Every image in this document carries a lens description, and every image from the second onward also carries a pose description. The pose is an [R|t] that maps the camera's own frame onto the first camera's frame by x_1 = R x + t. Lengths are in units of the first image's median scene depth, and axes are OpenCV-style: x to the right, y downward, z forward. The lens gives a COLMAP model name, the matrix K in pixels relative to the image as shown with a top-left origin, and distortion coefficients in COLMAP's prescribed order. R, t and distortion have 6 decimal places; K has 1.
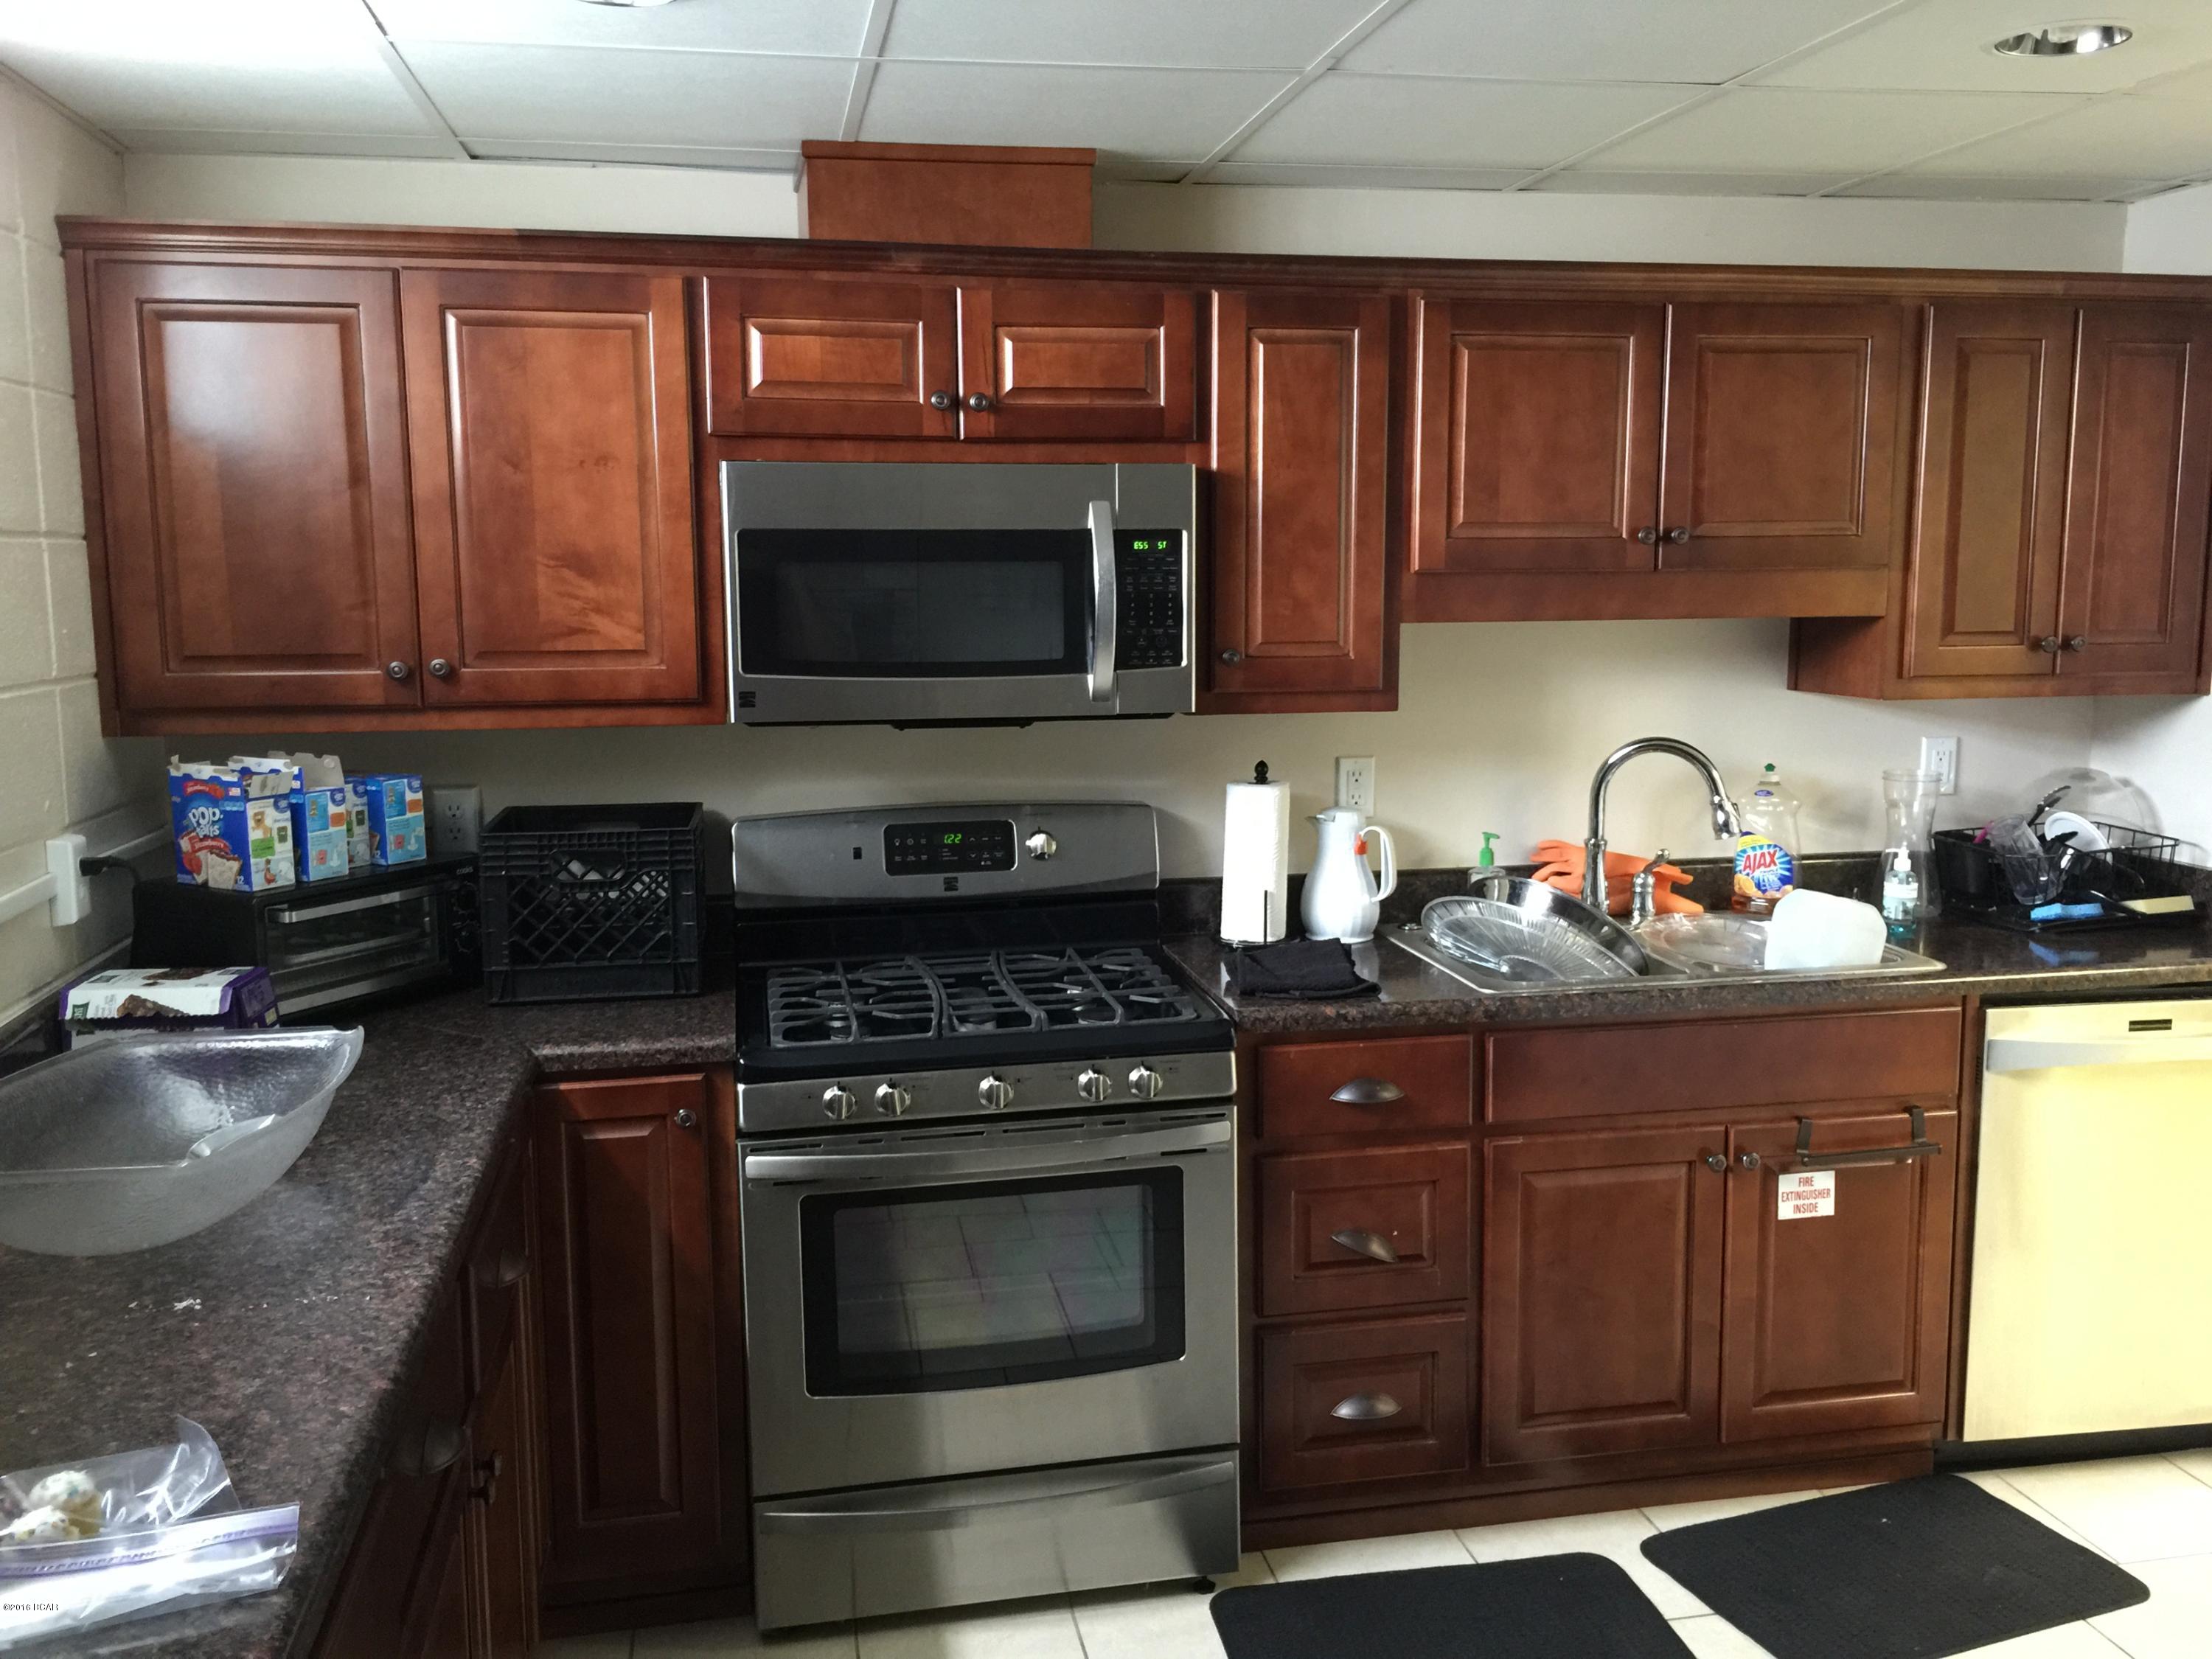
lens RADIAL K [[1867.3, 0, 1106.0], [0, 1867.3, 829.5], [0, 0, 1]] dist [0.073630, -0.086195]
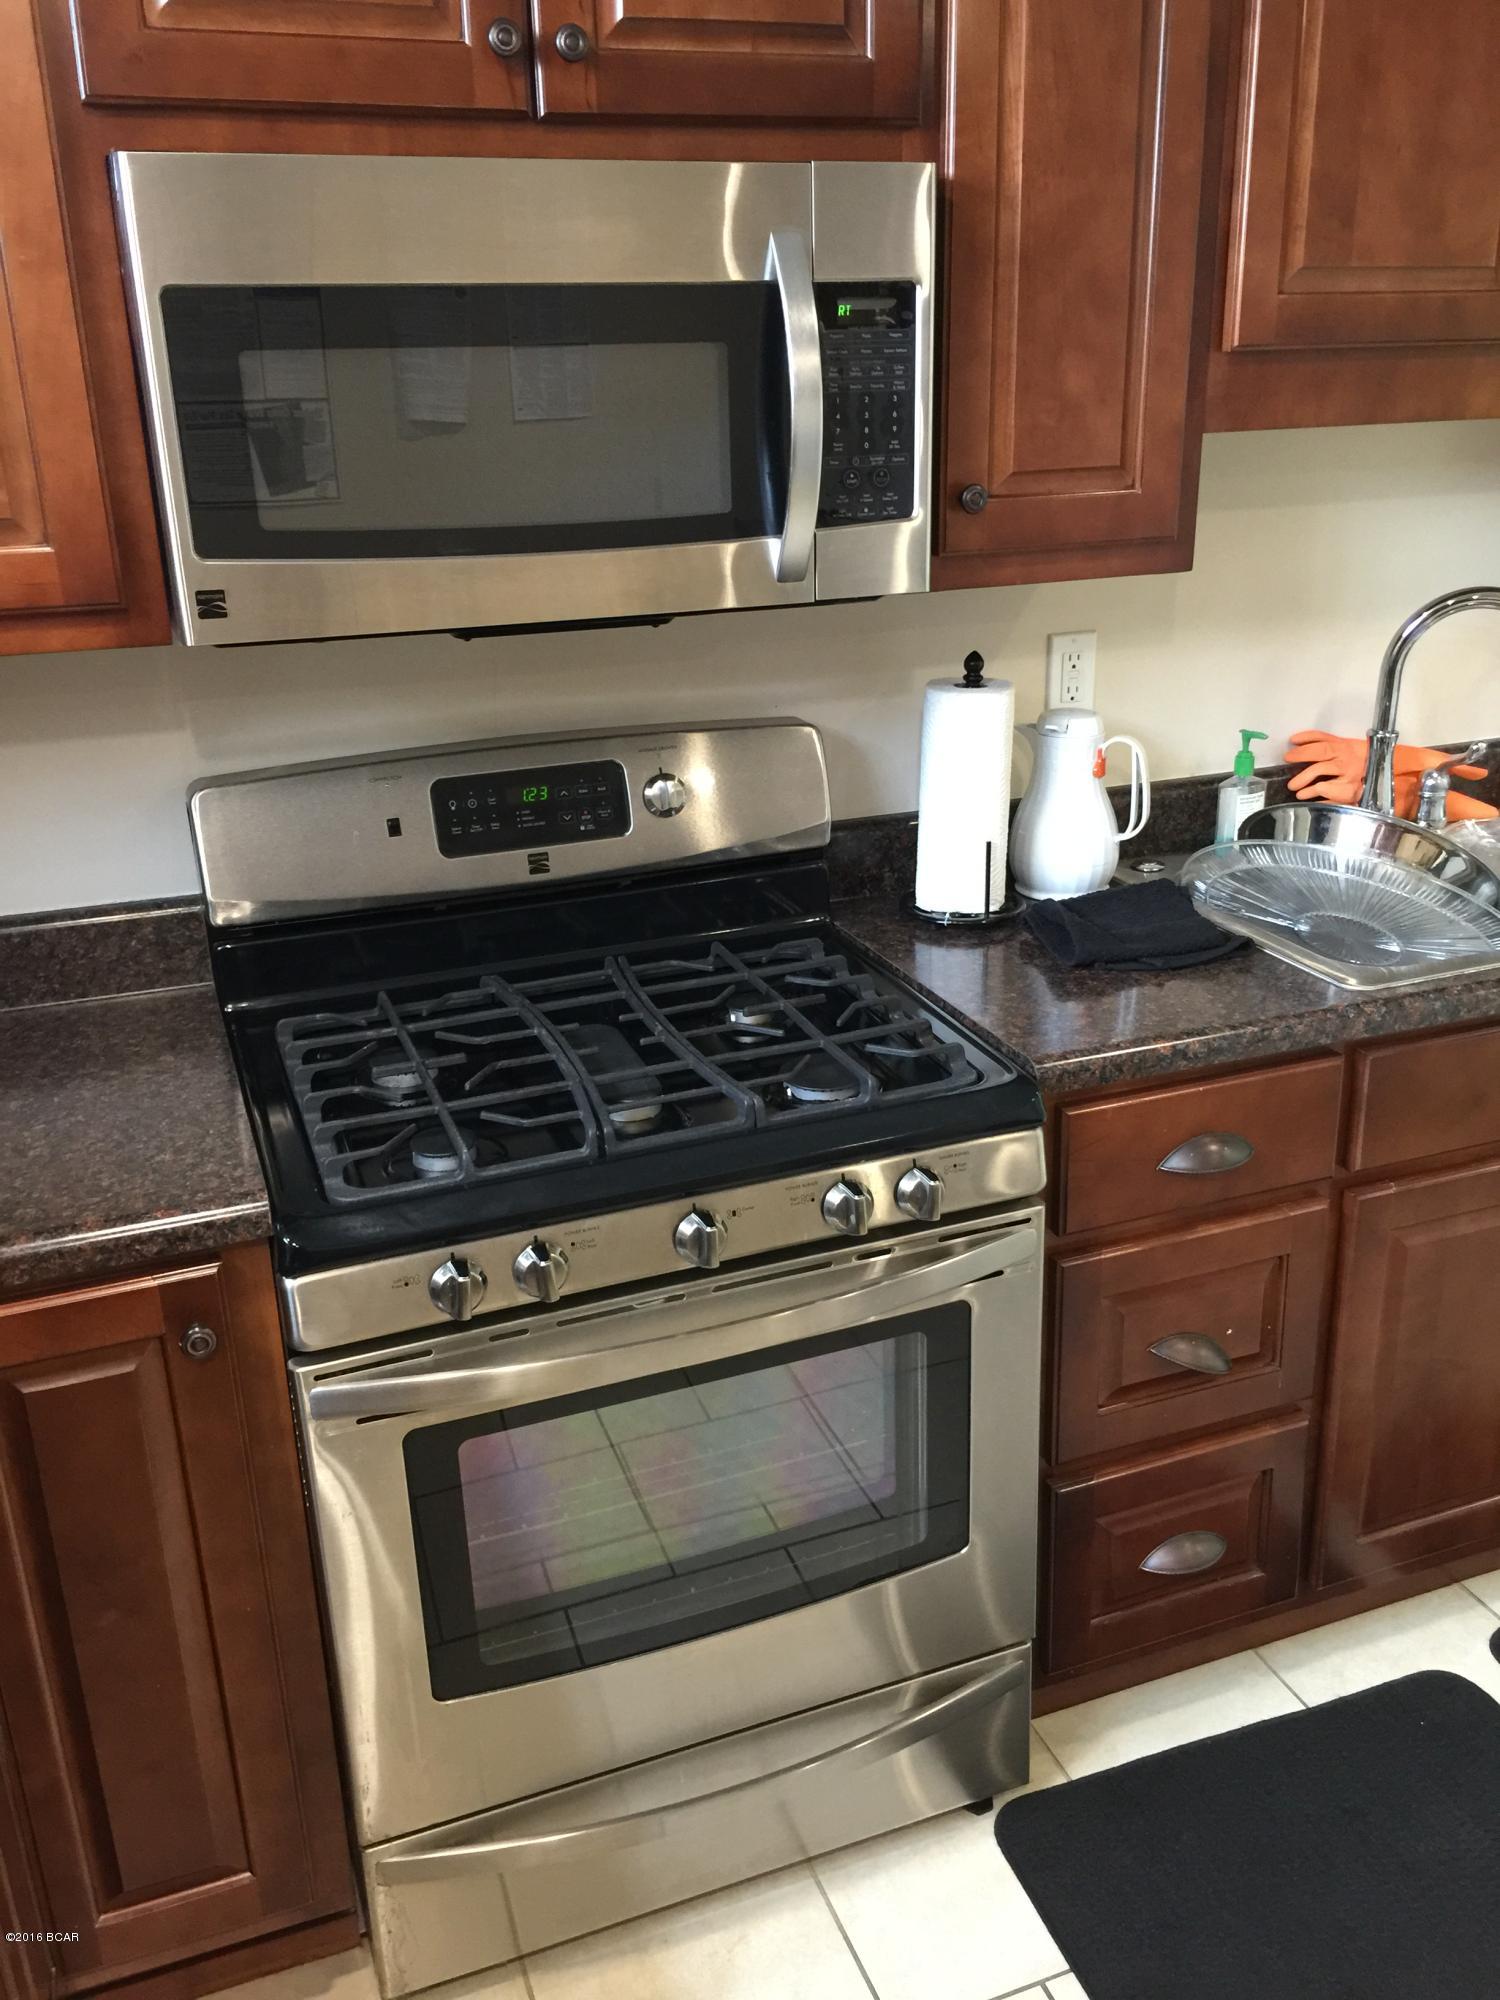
lens RADIAL K [[1688.3, 0, 750.0], [0, 1688.3, 1000.0], [0, 0, 1]] dist [0.073630, -0.086195]
pose [[0.985965, -0.076526, 0.148379, -0.111085], [0.043720, 0.976095, 0.212902, -0.053138], [-0.161125, -0.203427, 0.965741, 0.424868]]
